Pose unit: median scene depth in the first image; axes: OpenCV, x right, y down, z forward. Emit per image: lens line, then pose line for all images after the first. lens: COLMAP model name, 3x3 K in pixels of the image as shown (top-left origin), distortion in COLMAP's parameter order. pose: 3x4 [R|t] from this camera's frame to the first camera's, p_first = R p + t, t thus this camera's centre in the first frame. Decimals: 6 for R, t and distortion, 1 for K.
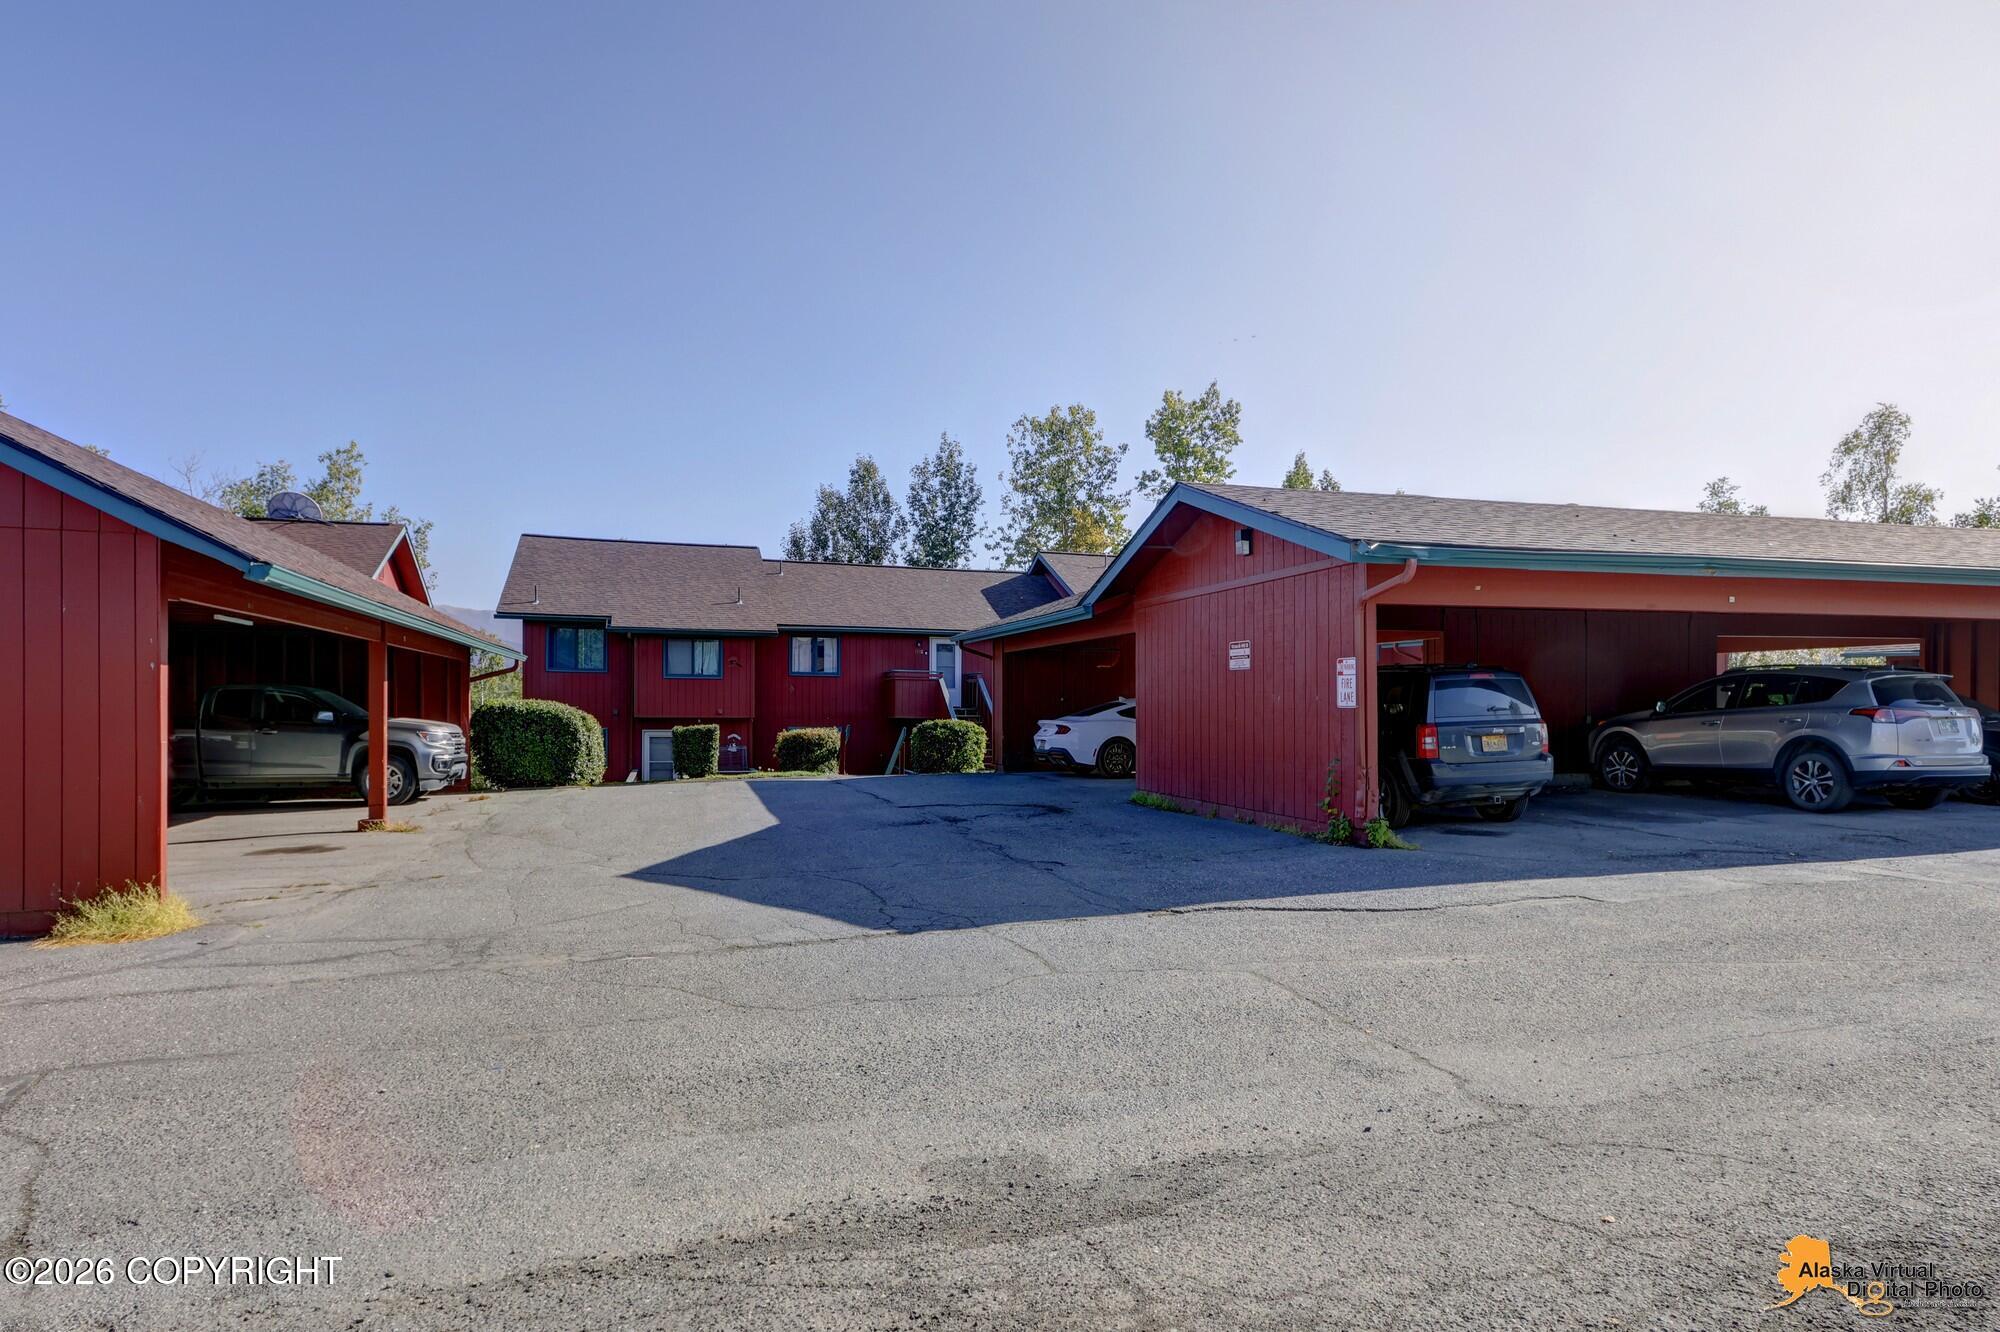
lens RADIAL K [[978.4, 0, 976.9], [0, 978.4, 719.5], [0, 0, 1]] dist [0.006194, -0.003321]
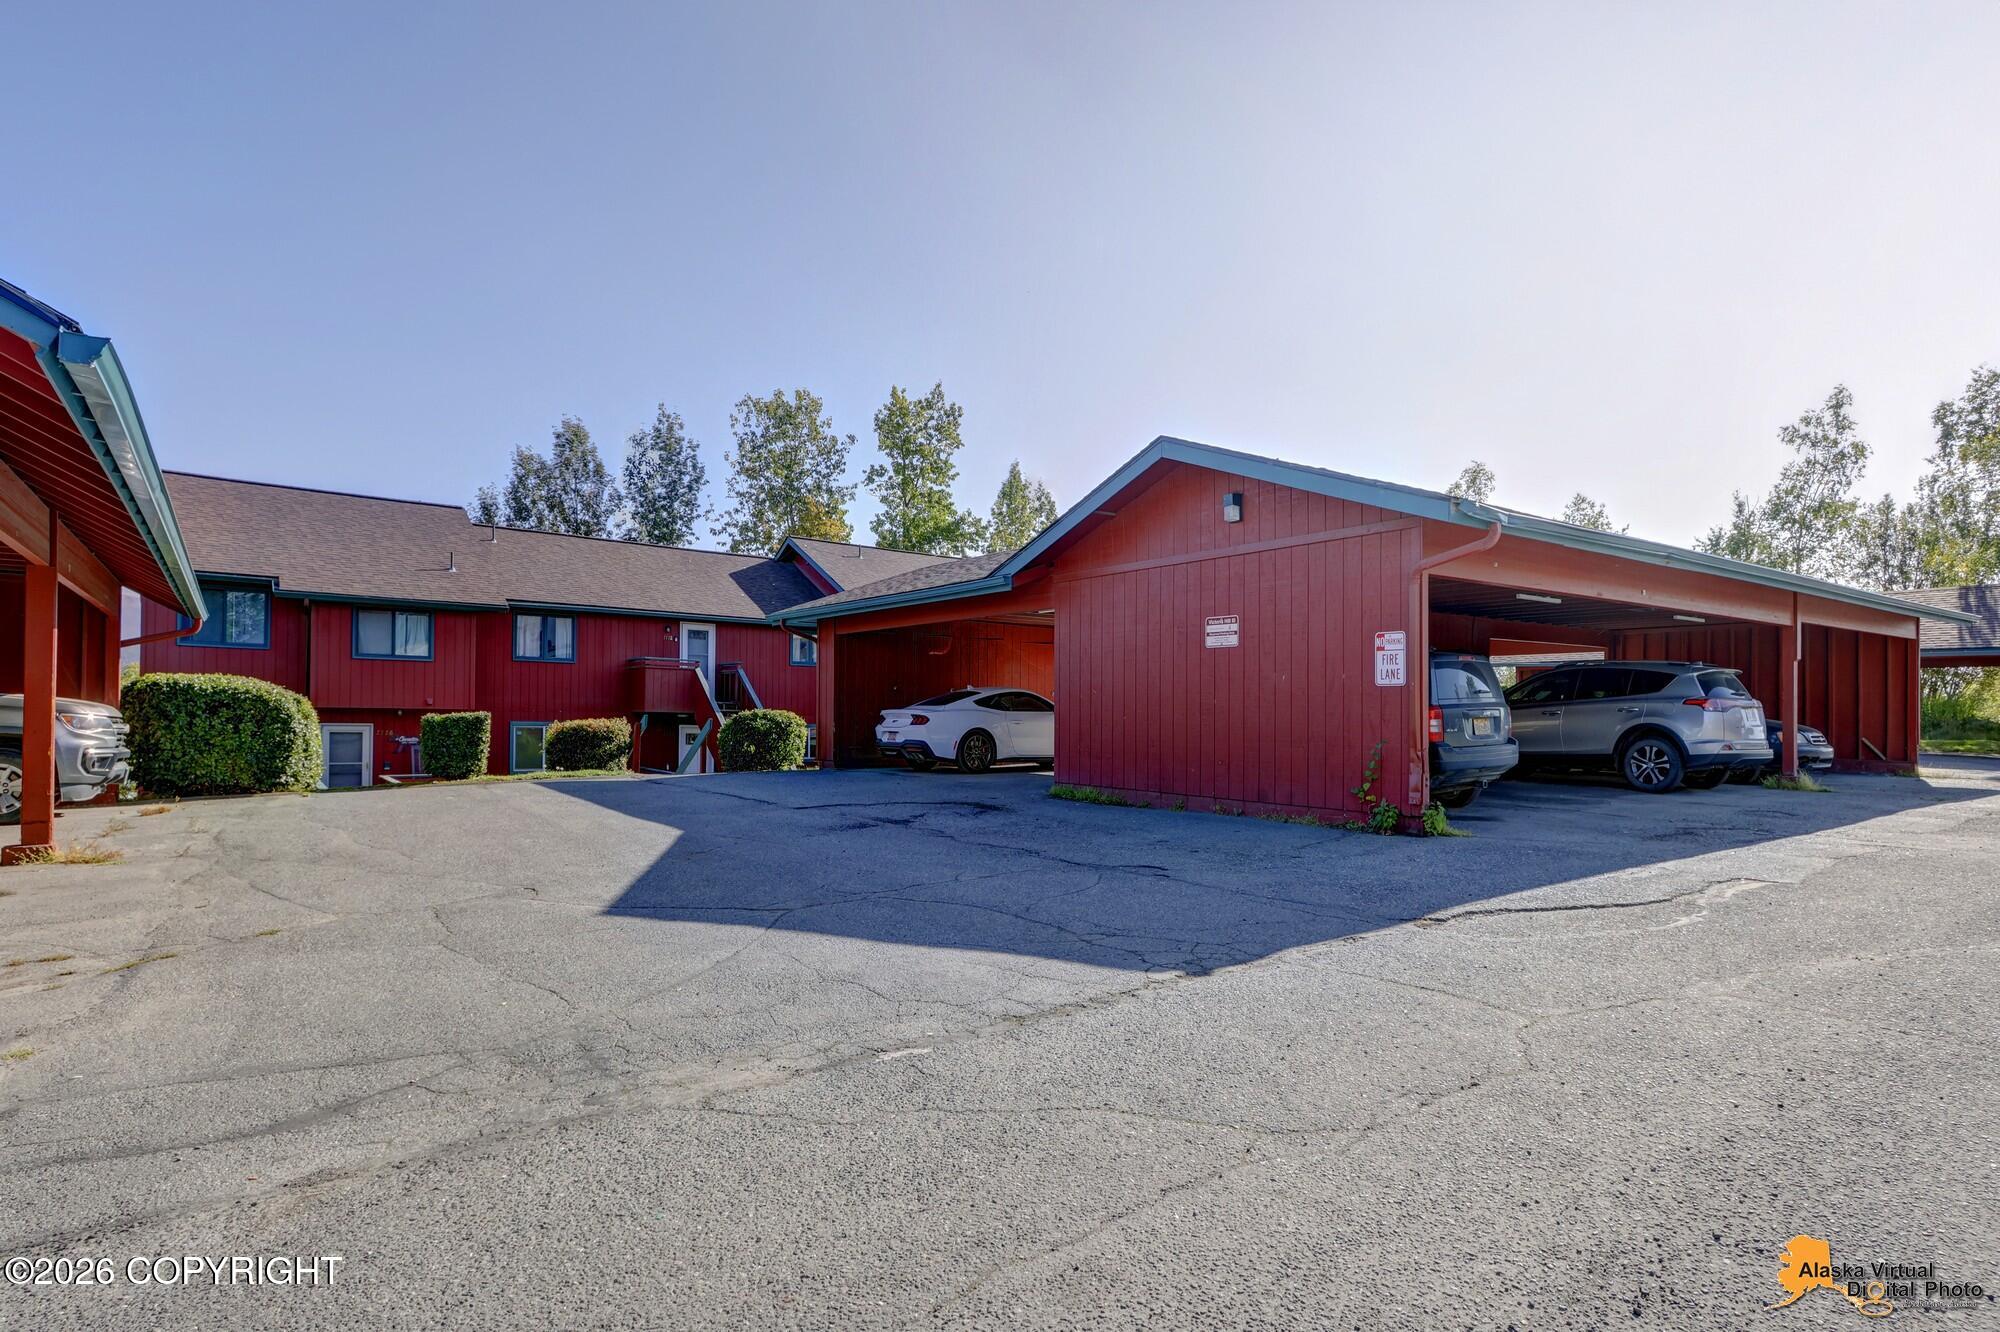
lens RADIAL K [[978.4, 0, 964.1], [0, 978.4, 714.5], [0, 0, 1]] dist [0.006194, -0.003321]
pose [[0.948031, 0.007022, 0.318101, -0.093175], [-0.004399, 0.999950, -0.008965, 0.007819], [-0.318148, 0.007100, 0.948014, 0.077880]]
